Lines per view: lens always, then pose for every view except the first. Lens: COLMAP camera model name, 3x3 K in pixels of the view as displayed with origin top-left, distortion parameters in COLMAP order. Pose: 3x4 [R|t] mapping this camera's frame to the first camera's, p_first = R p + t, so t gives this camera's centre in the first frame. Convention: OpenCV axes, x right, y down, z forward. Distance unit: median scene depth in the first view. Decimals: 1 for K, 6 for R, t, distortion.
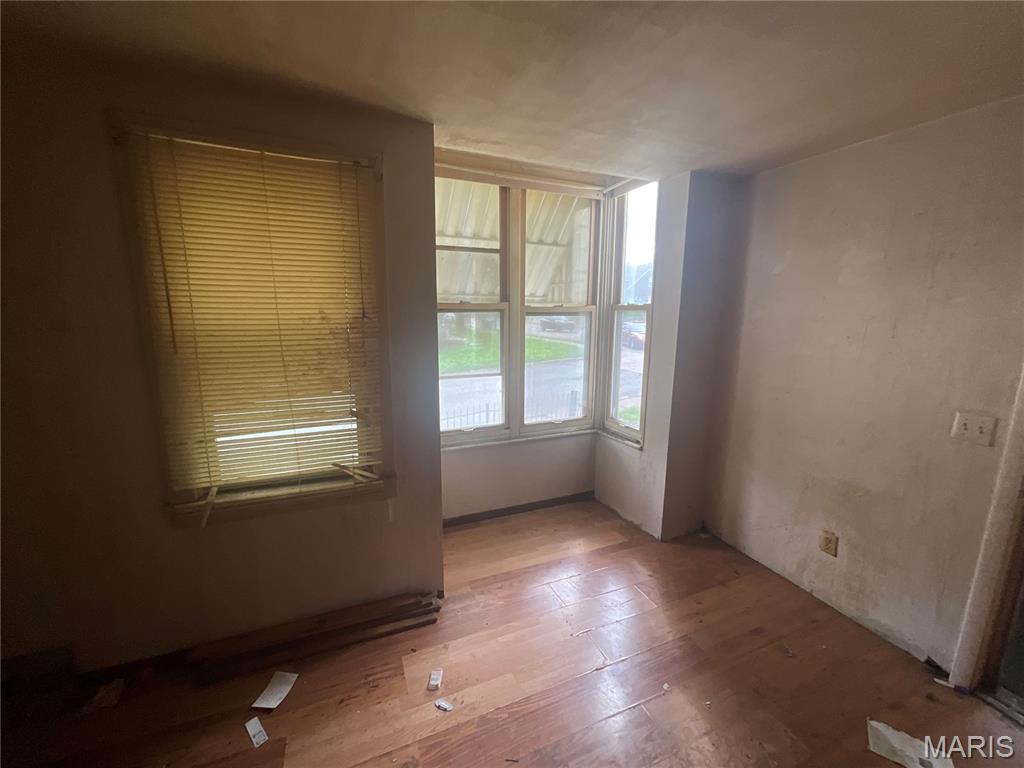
lens RADIAL K [[415.3, 0, 512.0], [0, 415.3, 384.0], [0, 0, 1]] dist [-0.003297, -0.000361]
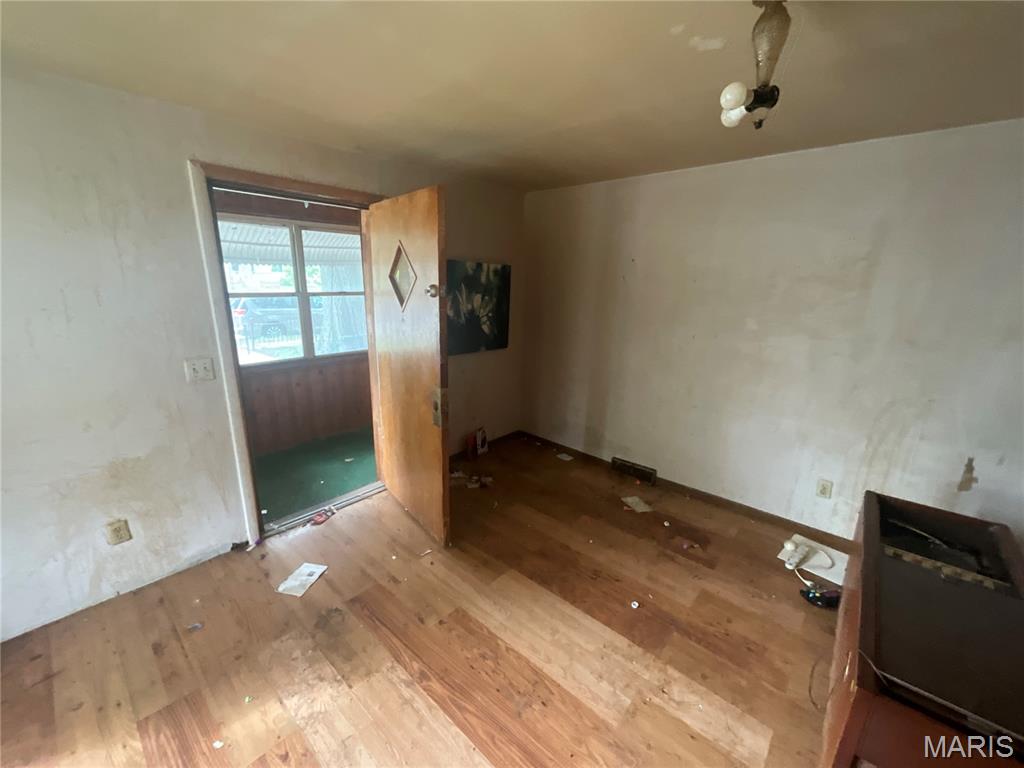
lens RADIAL K [[415.3, 0, 512.0], [0, 415.3, 384.0], [0, 0, 1]] dist [-0.003297, -0.000361]
pose [[-0.426177, -0.242972, 0.871400, -0.389784], [0.144402, 0.932634, 0.330669, -0.121441], [-0.893041, 0.266755, -0.362381, 0.528251]]
